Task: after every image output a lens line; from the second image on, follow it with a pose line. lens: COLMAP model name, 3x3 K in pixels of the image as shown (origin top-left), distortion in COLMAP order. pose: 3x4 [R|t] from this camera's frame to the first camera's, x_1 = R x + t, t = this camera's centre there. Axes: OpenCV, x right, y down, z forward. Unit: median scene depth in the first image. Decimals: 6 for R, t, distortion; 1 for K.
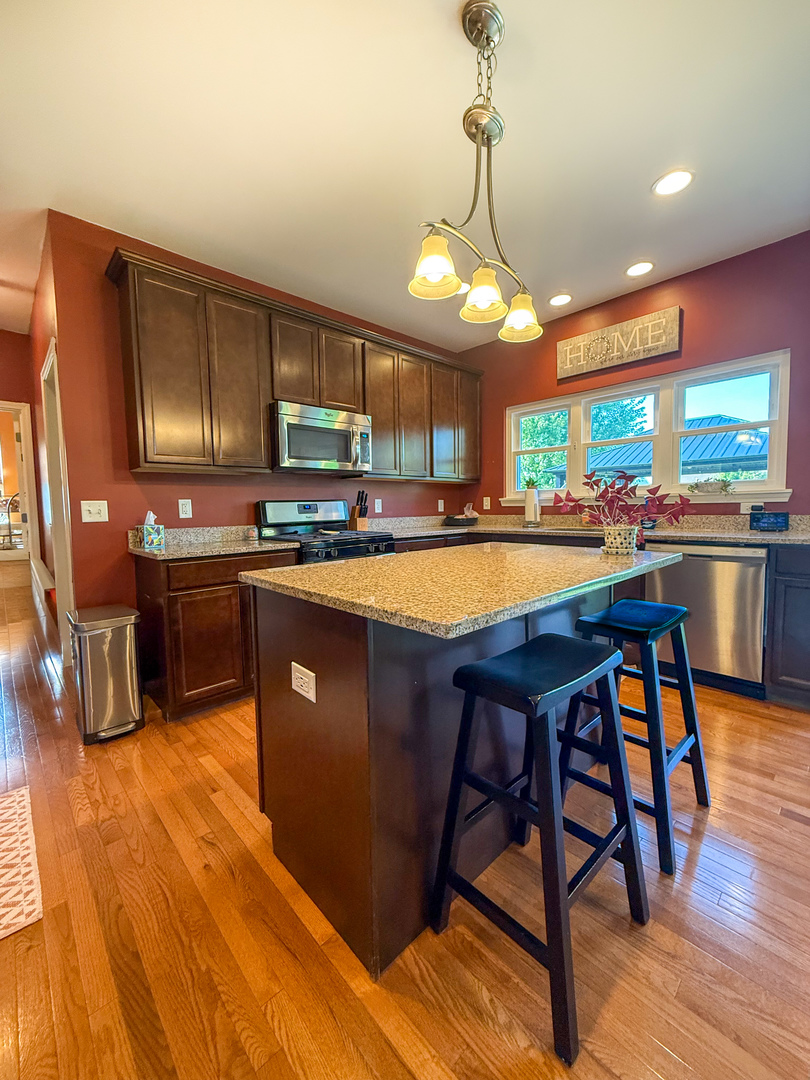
lens RADIAL K [[433.2, 0, 405.8], [0, 433.2, 537.4], [0, 0, 1]] dist [-0.000584, 0.000034]
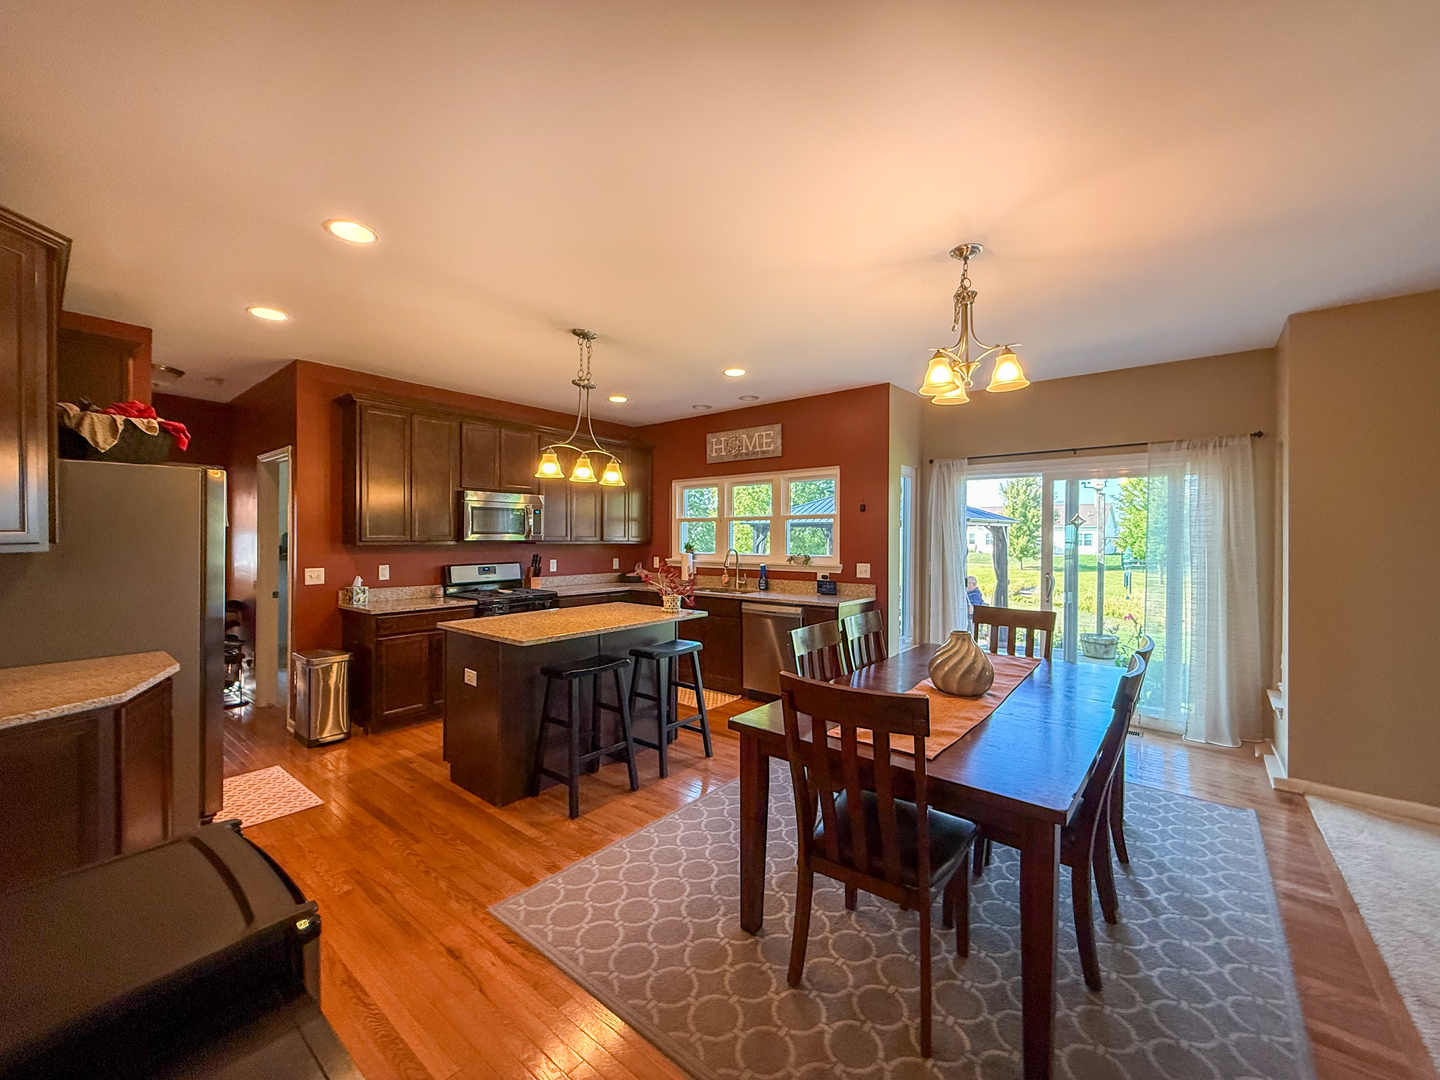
lens RADIAL K [[577.6, 0, 710.8], [0, 577.6, 537.4], [0, 0, 1]] dist [-0.000584, 0.000034]
pose [[0.992386, 0.019168, 0.121666, 0.209145], [-0.010158, 0.997188, -0.074245, -0.049359], [-0.122747, 0.072444, 0.989790, -0.724565]]
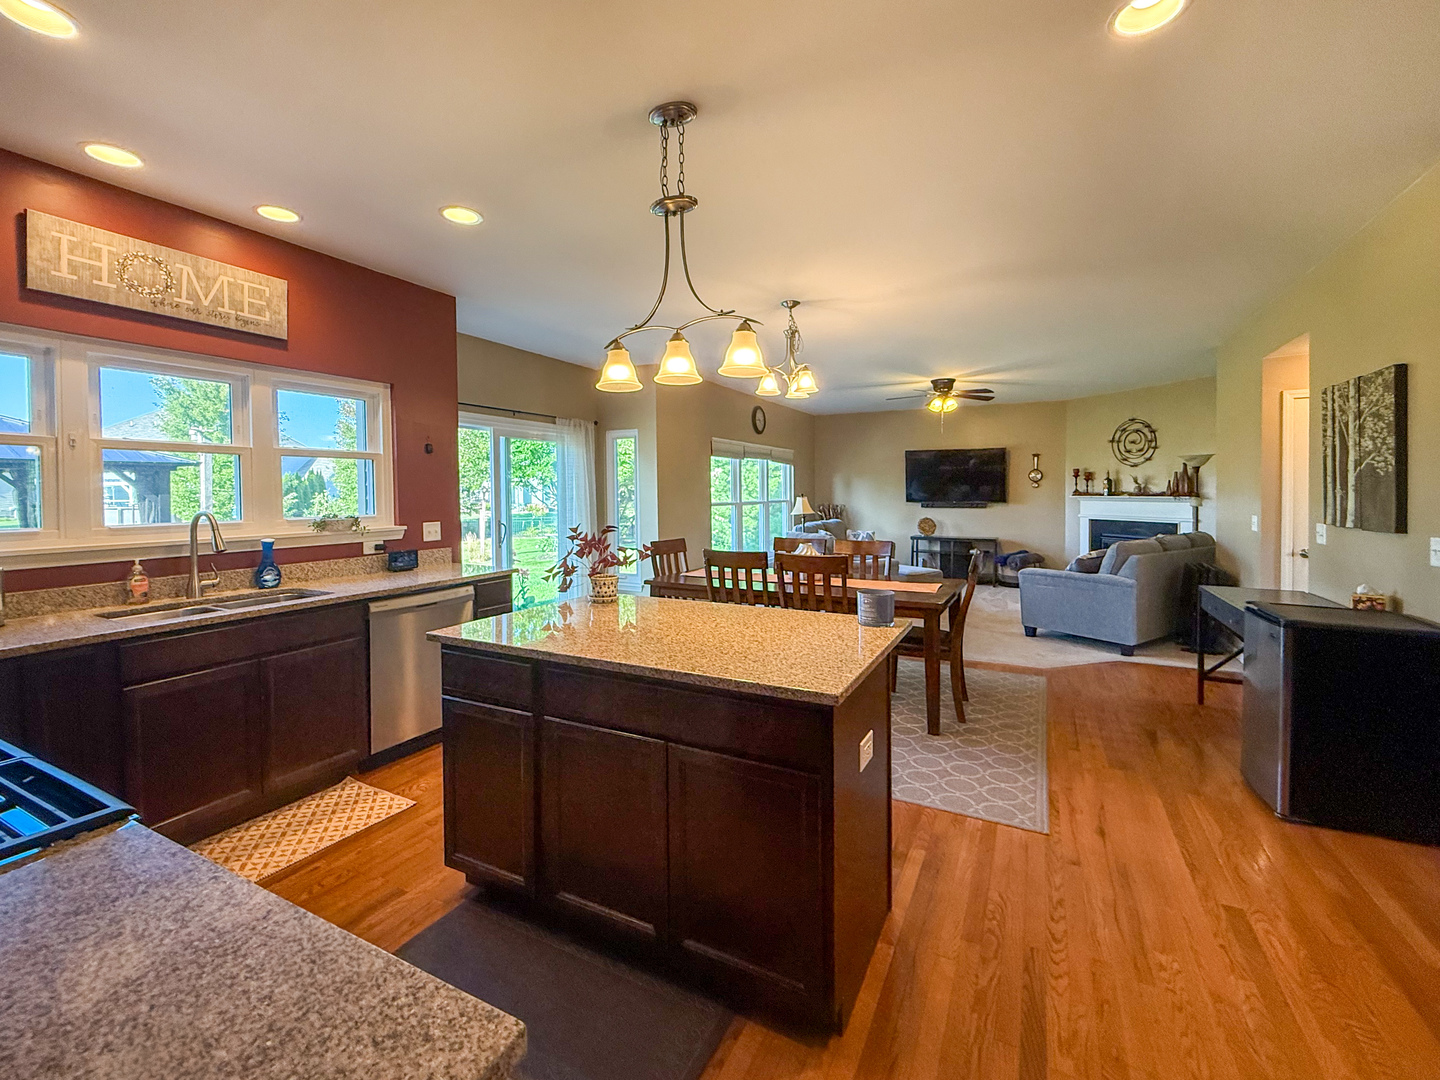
lens RADIAL K [[625.4, 0, 694.1], [0, 625.4, 497.9], [0, 0, 1]] dist [-0.001116, -0.000162]
pose [[-0.315179, 0.009616, 0.948984, -0.605417], [0.080134, 0.996647, 0.016515, -0.128931], [-0.945643, 0.081251, -0.314893, 0.712645]]
